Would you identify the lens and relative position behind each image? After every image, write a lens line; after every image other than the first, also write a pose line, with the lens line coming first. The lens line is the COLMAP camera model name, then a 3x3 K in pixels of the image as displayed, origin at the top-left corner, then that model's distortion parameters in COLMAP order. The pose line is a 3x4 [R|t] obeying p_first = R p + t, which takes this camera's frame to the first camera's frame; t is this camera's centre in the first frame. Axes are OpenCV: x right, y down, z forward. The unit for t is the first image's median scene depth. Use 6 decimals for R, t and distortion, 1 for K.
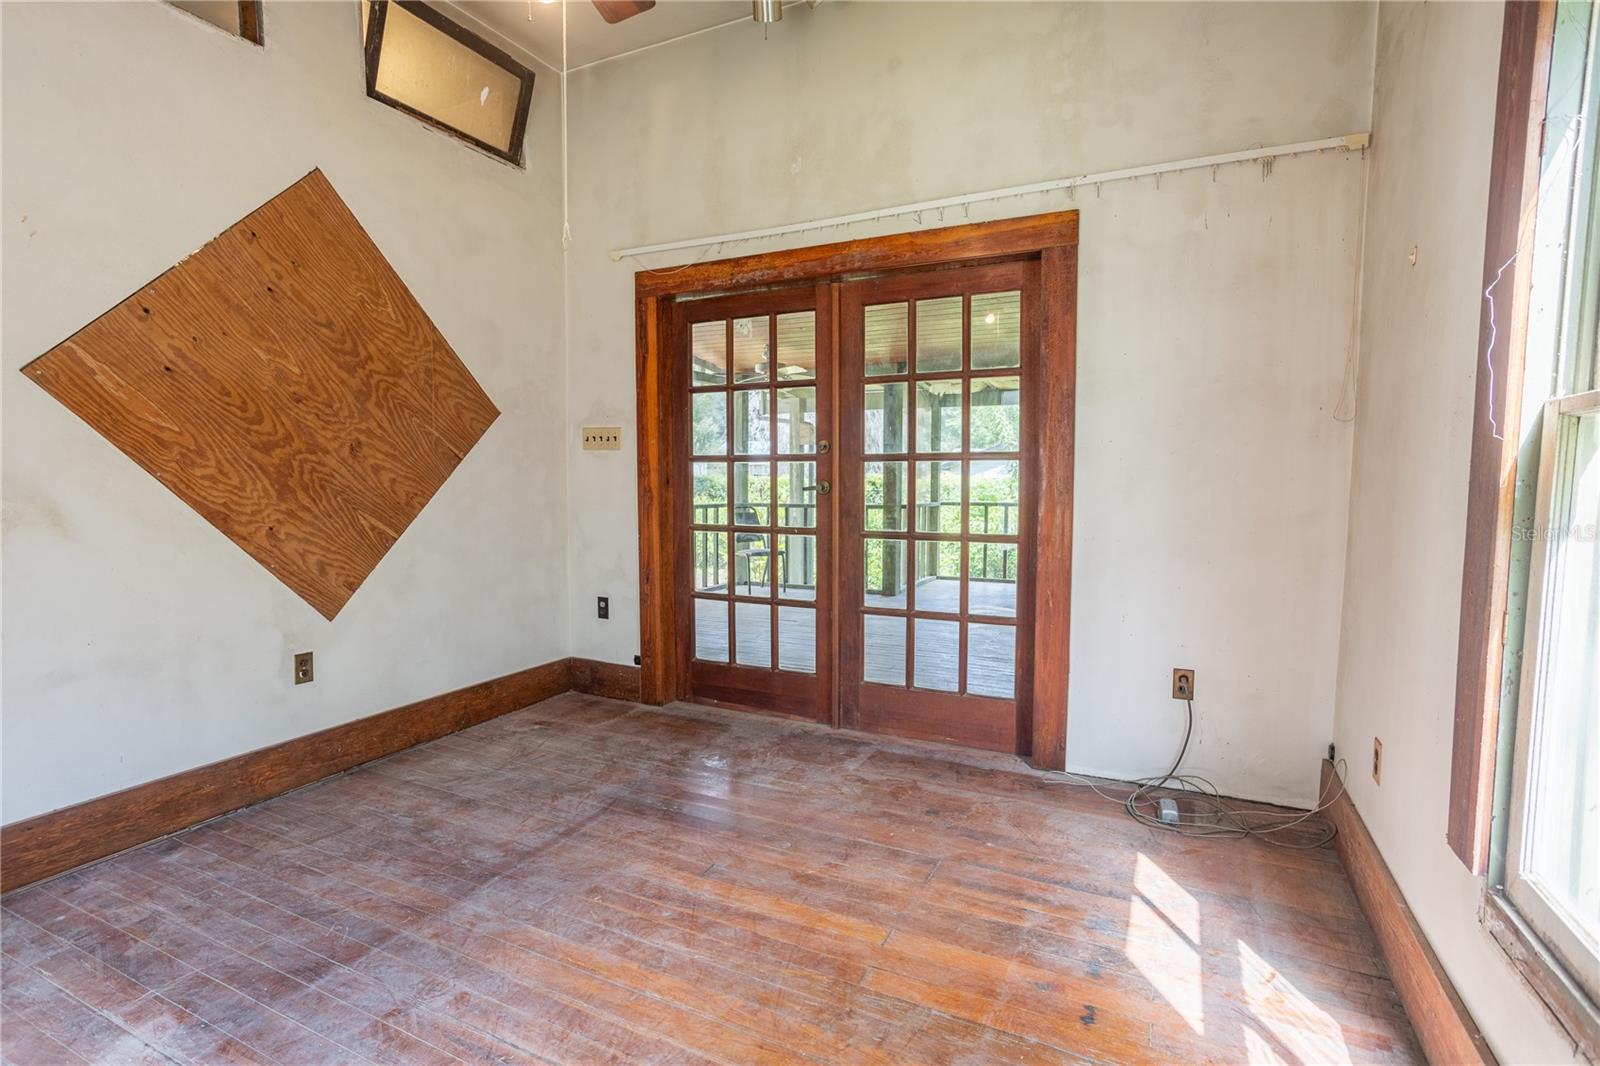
lens RADIAL K [[771.7, 0, 795.6], [0, 771.7, 529.1], [0, 0, 1]] dist [-0.028845, 0.002317]
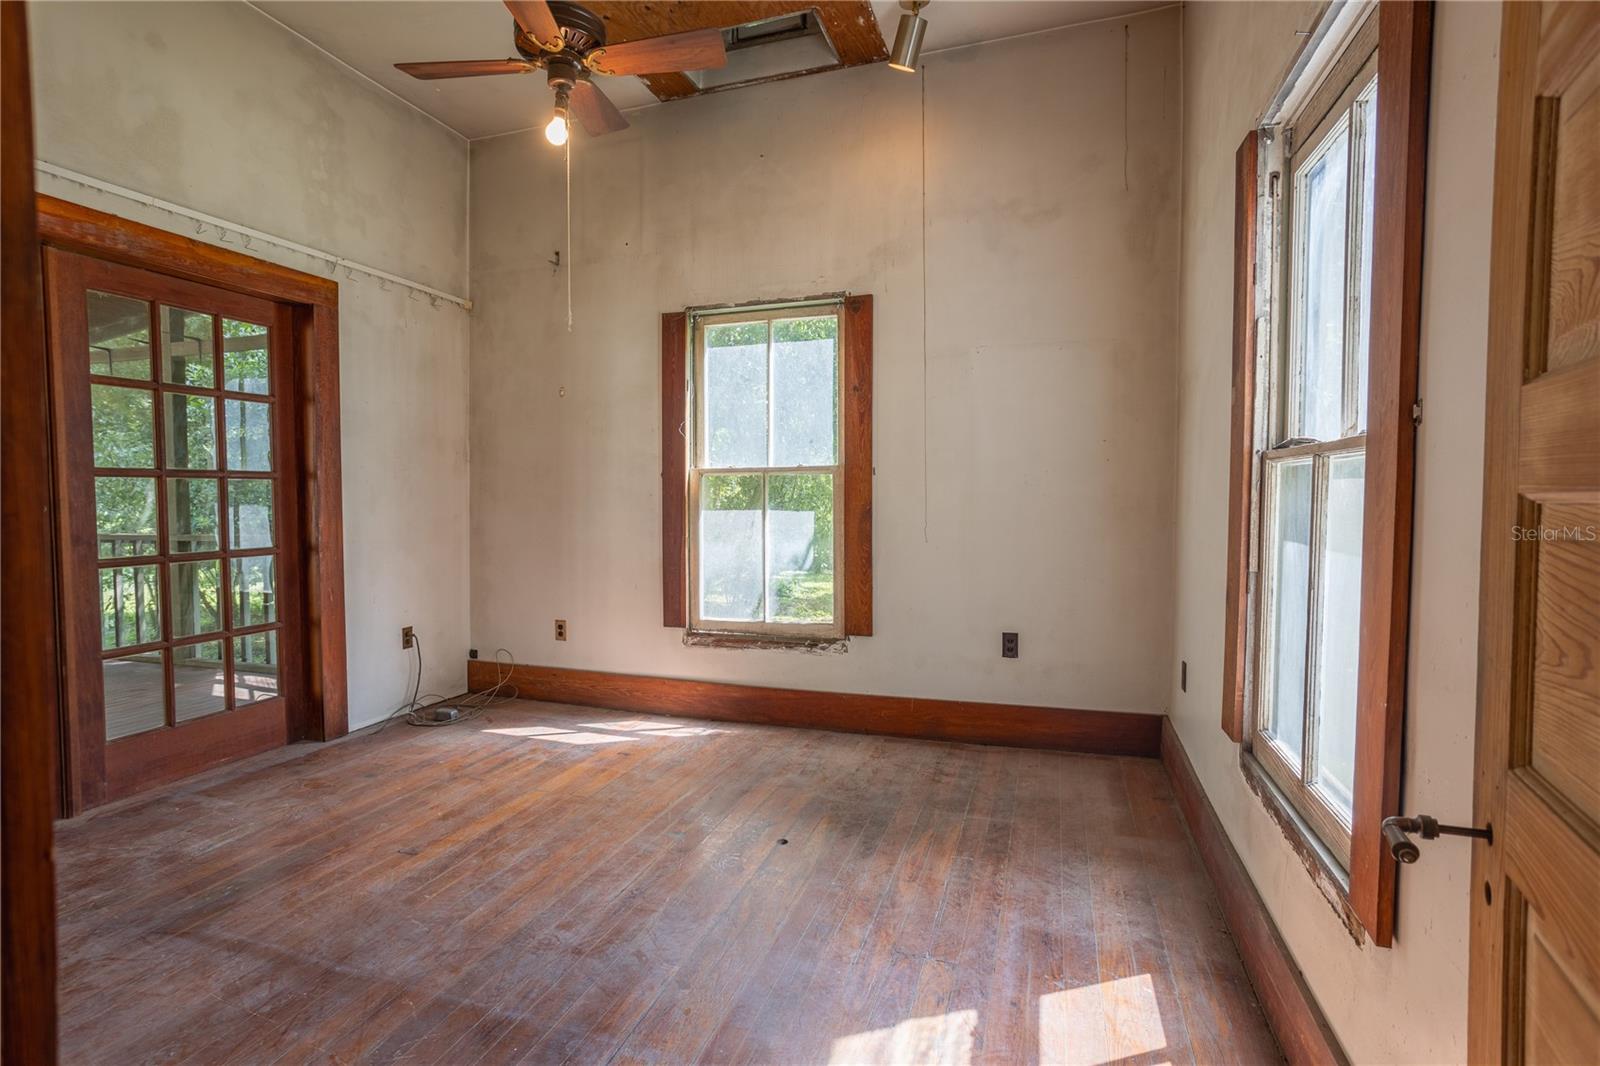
lens RADIAL K [[771.7, 0, 799.4], [0, 771.7, 535.5], [0, 0, 1]] dist [-0.028845, 0.002317]
pose [[-0.149993, -0.052954, 0.987268, -1.138578], [0.062029, 0.996093, 0.062851, -0.038471], [-0.986739, 0.070667, -0.146123, 0.521186]]
